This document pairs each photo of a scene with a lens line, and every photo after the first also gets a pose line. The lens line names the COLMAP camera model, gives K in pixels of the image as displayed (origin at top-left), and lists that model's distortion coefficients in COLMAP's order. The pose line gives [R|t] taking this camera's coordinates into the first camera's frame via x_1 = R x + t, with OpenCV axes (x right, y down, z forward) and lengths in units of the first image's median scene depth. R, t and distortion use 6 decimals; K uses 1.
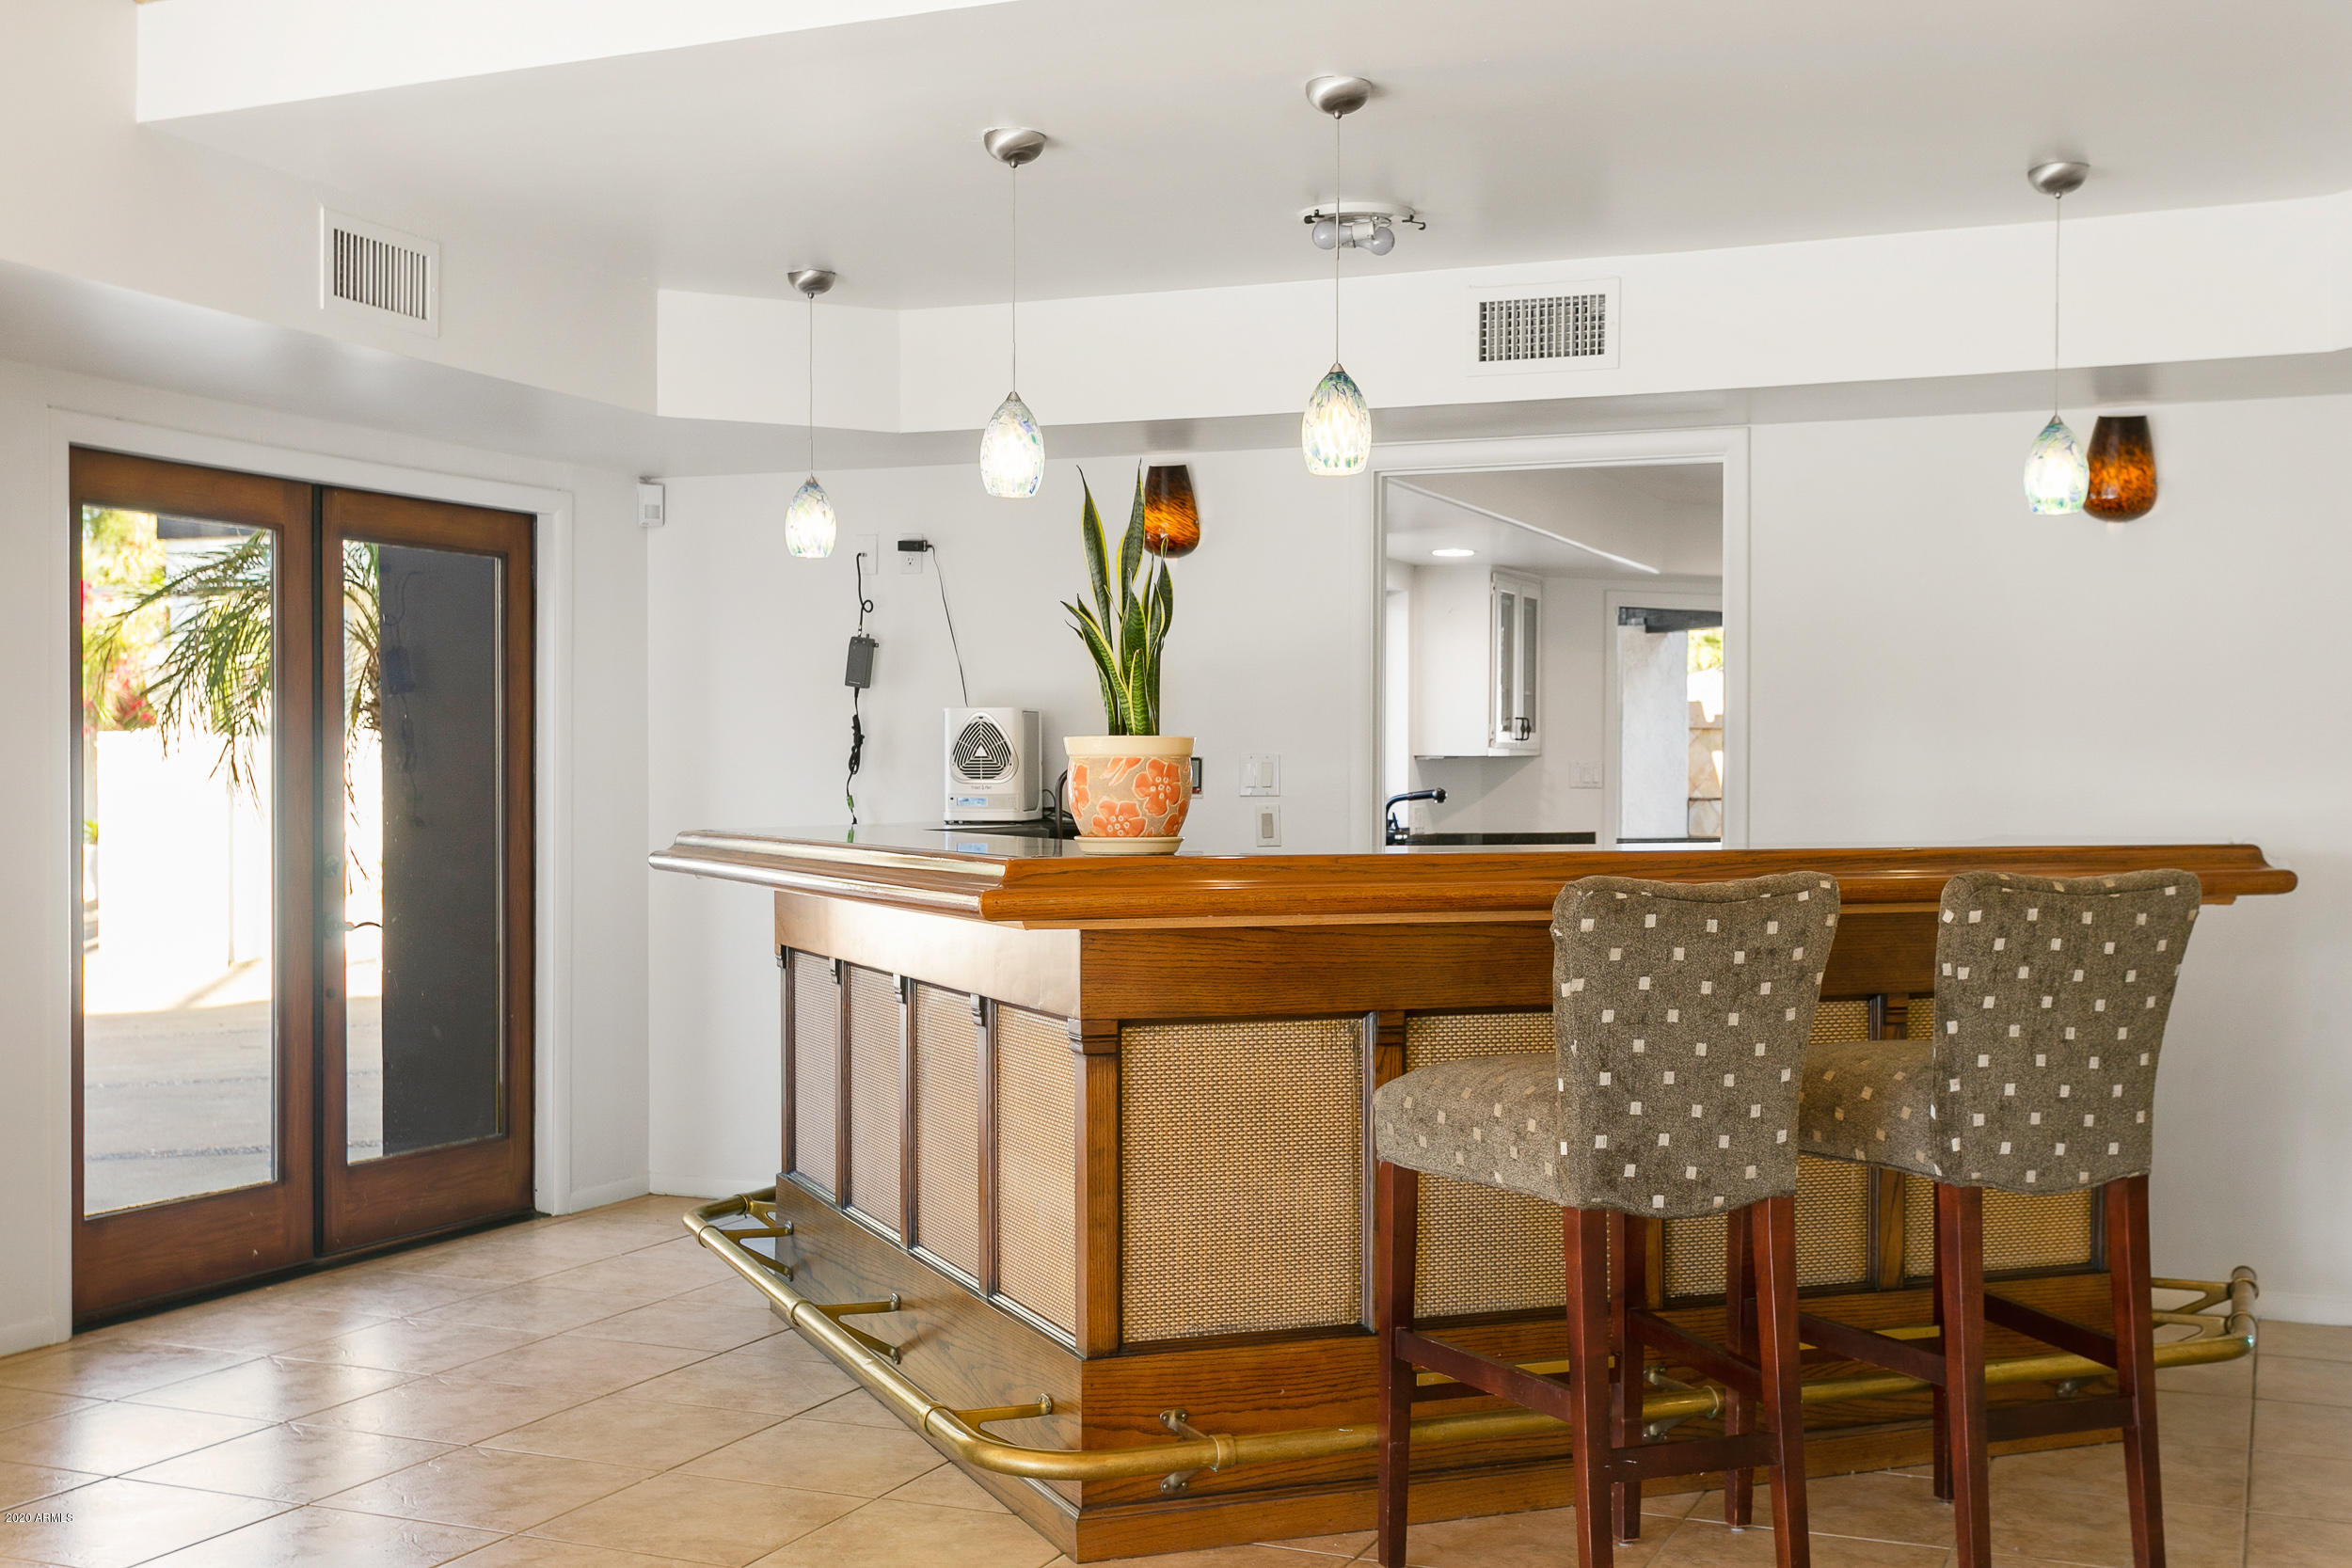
lens RADIAL K [[2622.8, 0, 1176.0], [0, 2622.8, 787.1], [0, 0, 1]] dist [0.002189, 0.000000]
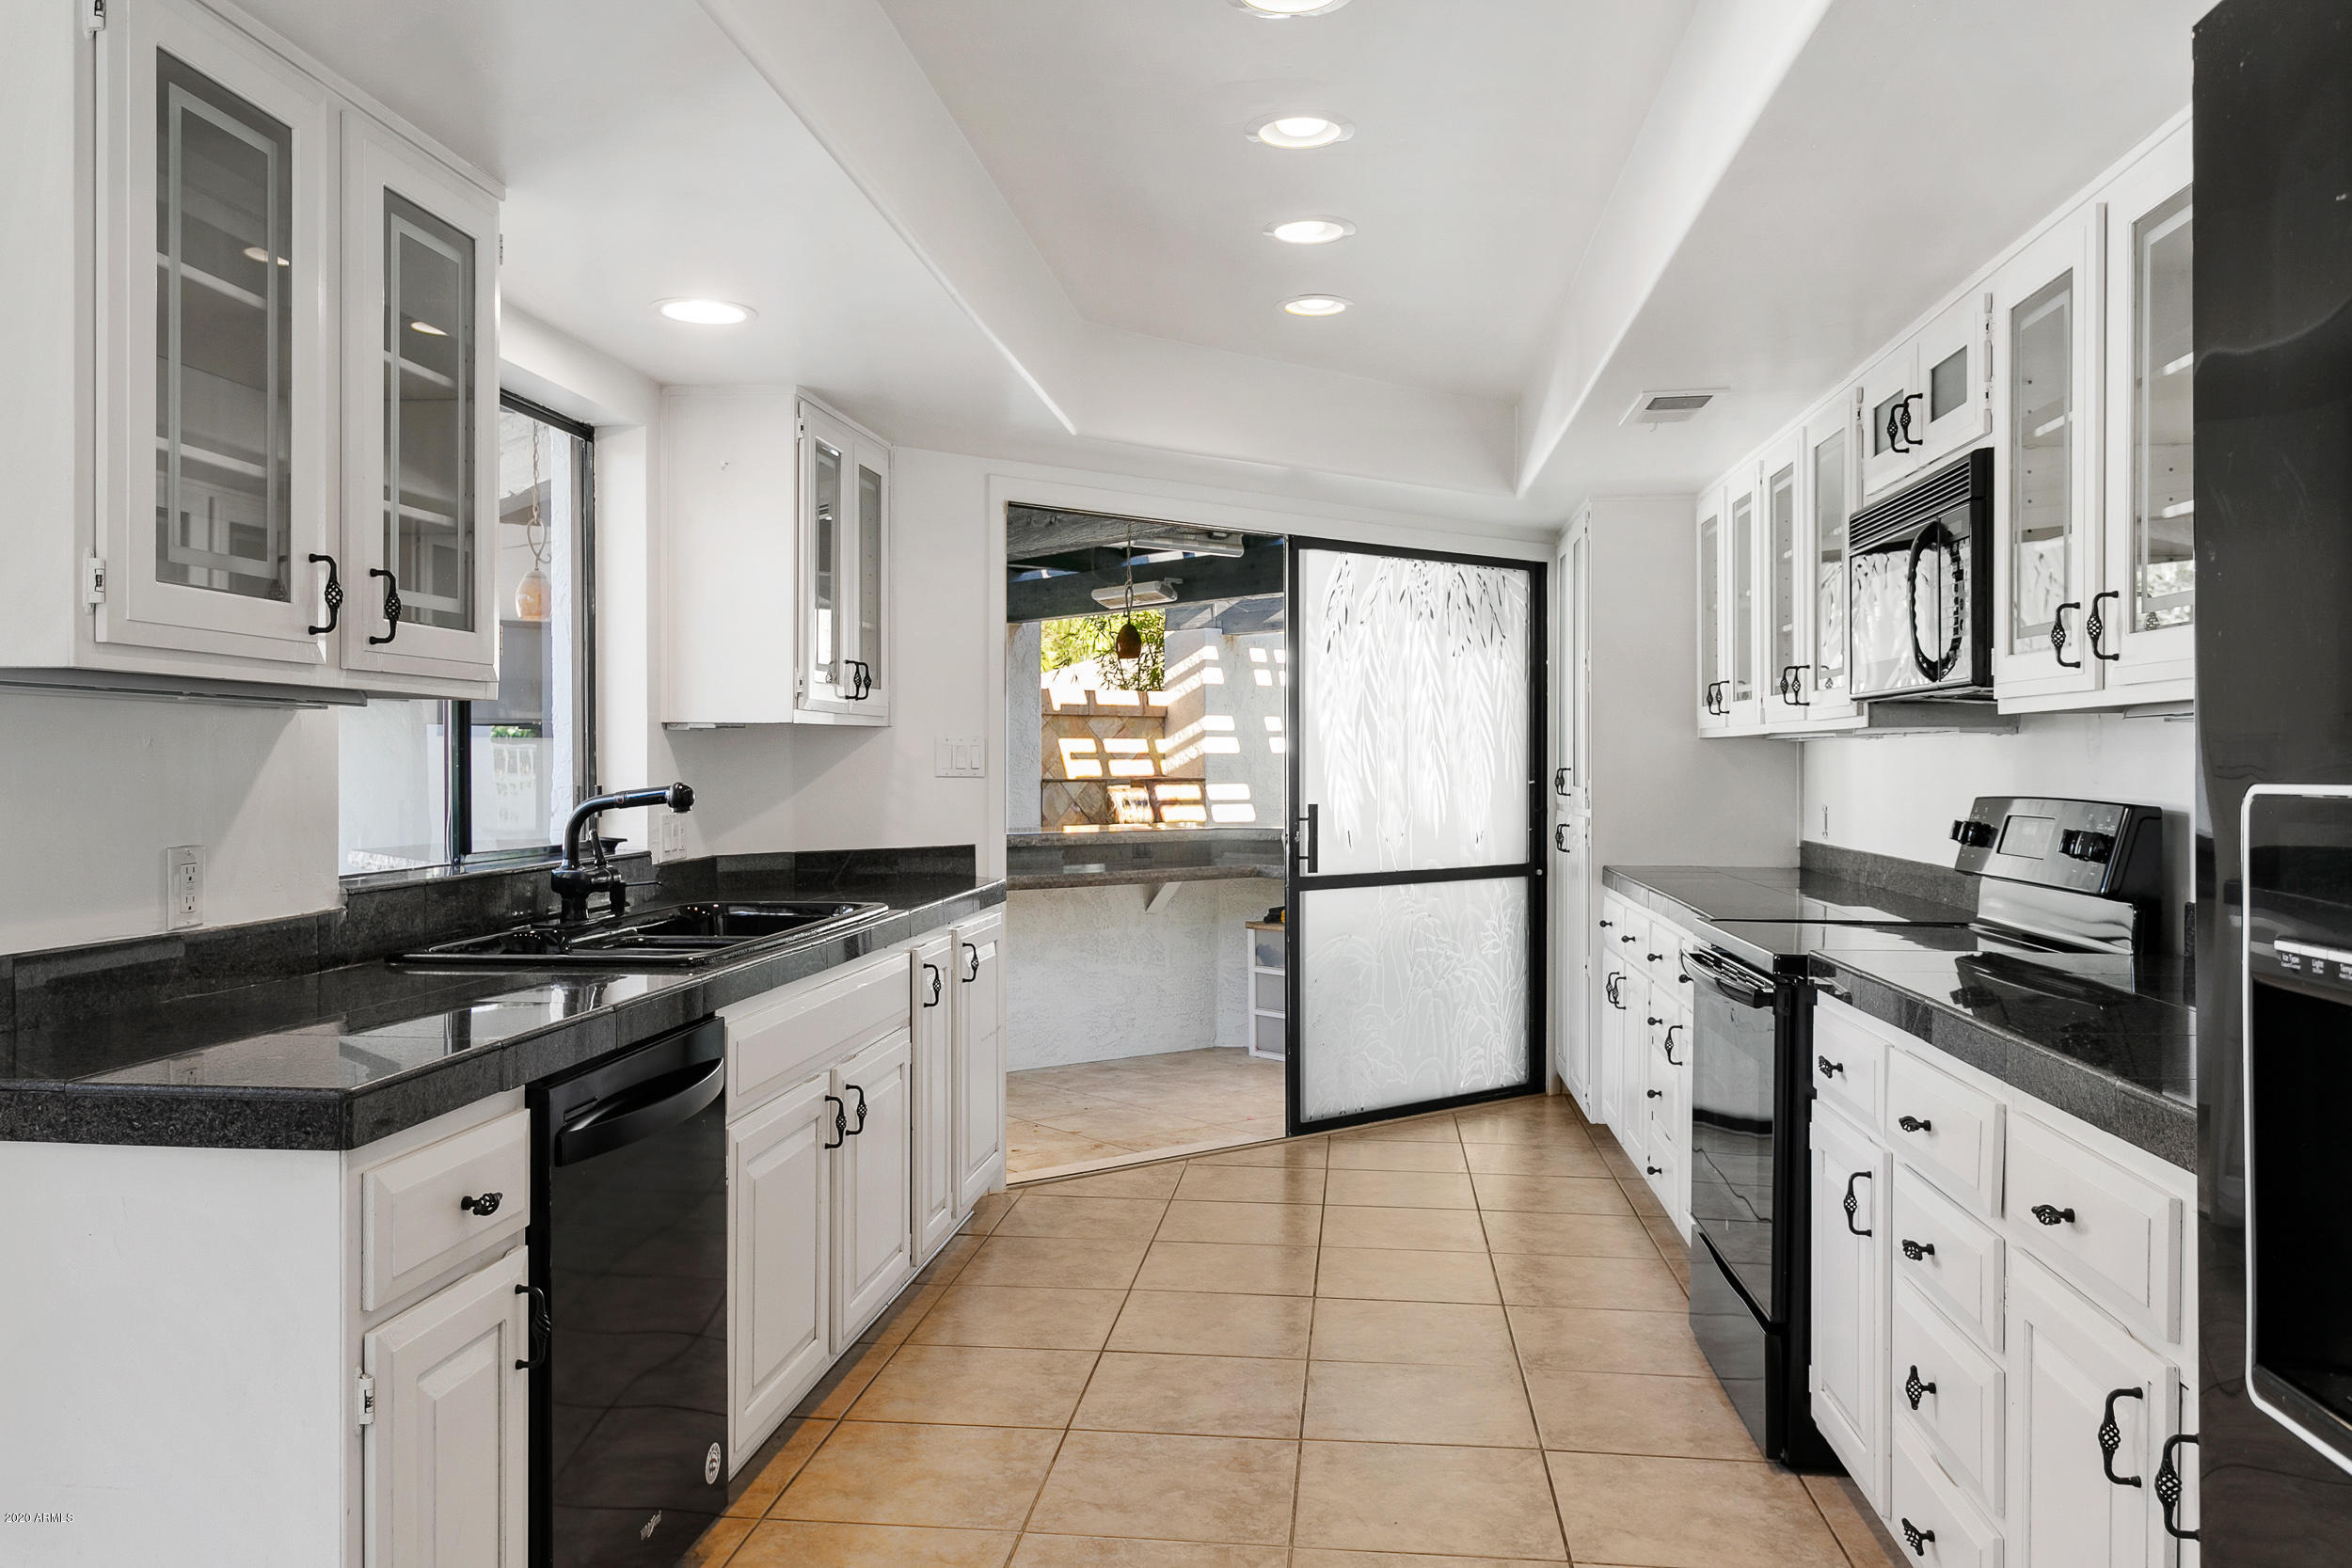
lens RADIAL K [[1816.4, 0, 1175.4], [0, 1816.4, 781.8], [0, 0, 1]] dist [0.001552, 0.000079]
pose [[0.959592, -0.004186, 0.281363, 0.085944], [0.001903, 0.999963, 0.008387, -0.002317], [-0.281388, -0.007513, 0.959565, 0.587242]]
